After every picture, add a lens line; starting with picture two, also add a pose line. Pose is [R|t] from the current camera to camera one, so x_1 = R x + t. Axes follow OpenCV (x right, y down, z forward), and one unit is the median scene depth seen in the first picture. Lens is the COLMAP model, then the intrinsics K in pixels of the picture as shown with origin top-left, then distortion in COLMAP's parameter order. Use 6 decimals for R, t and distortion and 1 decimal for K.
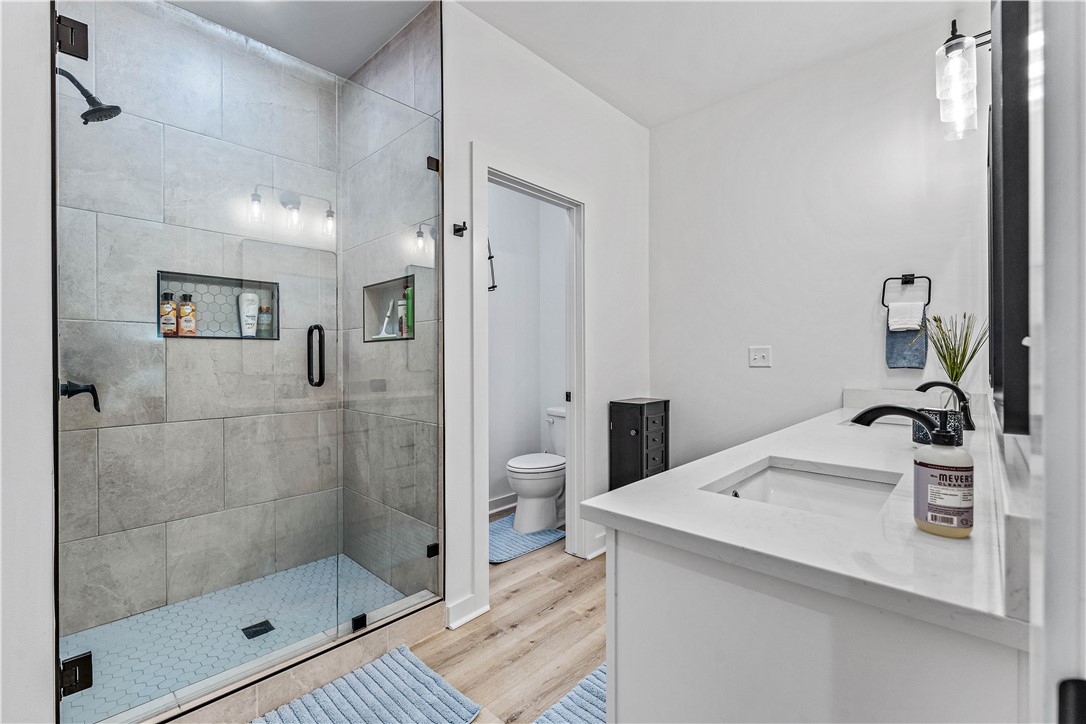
lens RADIAL K [[465.2, 0, 538.2], [0, 465.2, 360.1], [0, 0, 1]] dist [-0.001275, -0.003185]
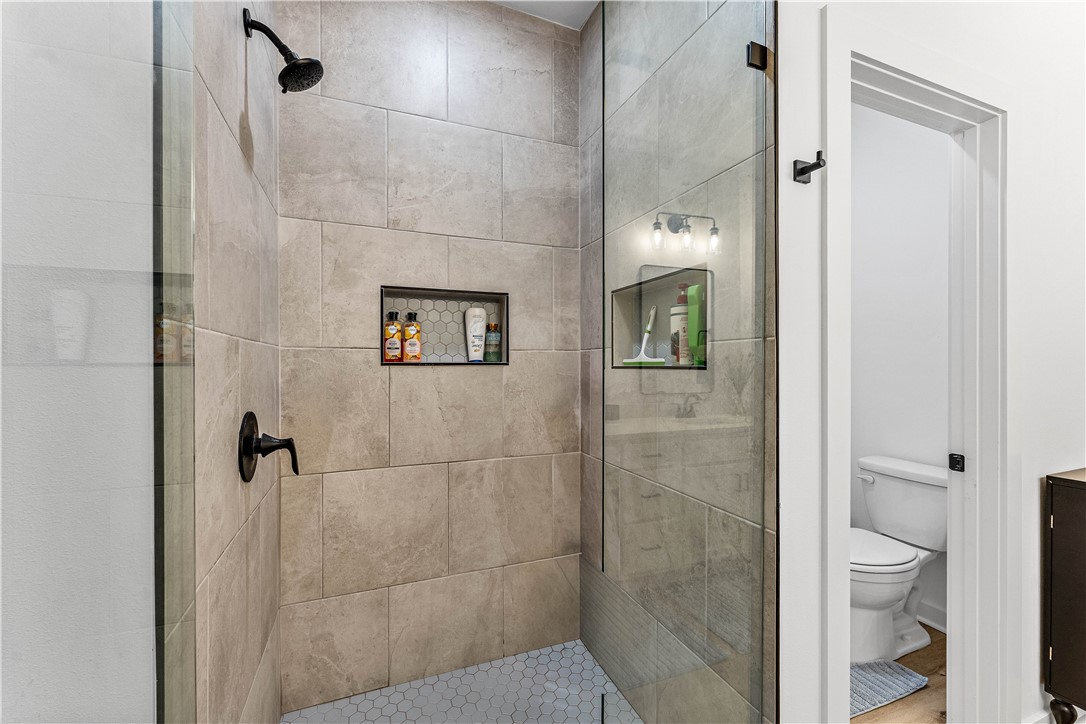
lens RADIAL K [[435.8, 0, 535.8], [0, 435.8, 356.1], [0, 0, 1]] dist [-0.002595, 0.000060]
pose [[0.906074, -0.003888, -0.423102, -0.222244], [-0.002339, 0.999896, -0.014199, -0.052437], [0.423113, 0.013855, 0.905971, 0.383556]]
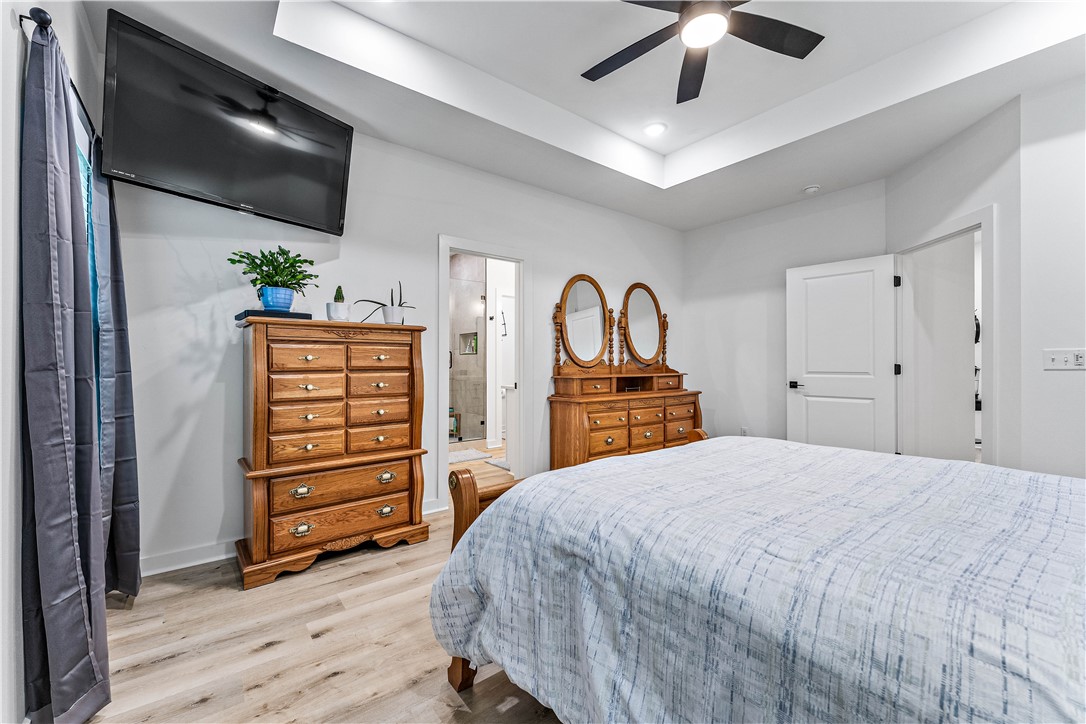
lens RADIAL K [[435.8, 0, 535.8], [0, 435.8, 356.1], [0, 0, 1]] dist [-0.002595, 0.000060]
pose [[0.988524, -0.000787, -0.151060, 0.501538], [-0.001296, 0.999905, -0.013690, 0.004443], [0.151057, 0.013729, 0.988430, -1.621091]]
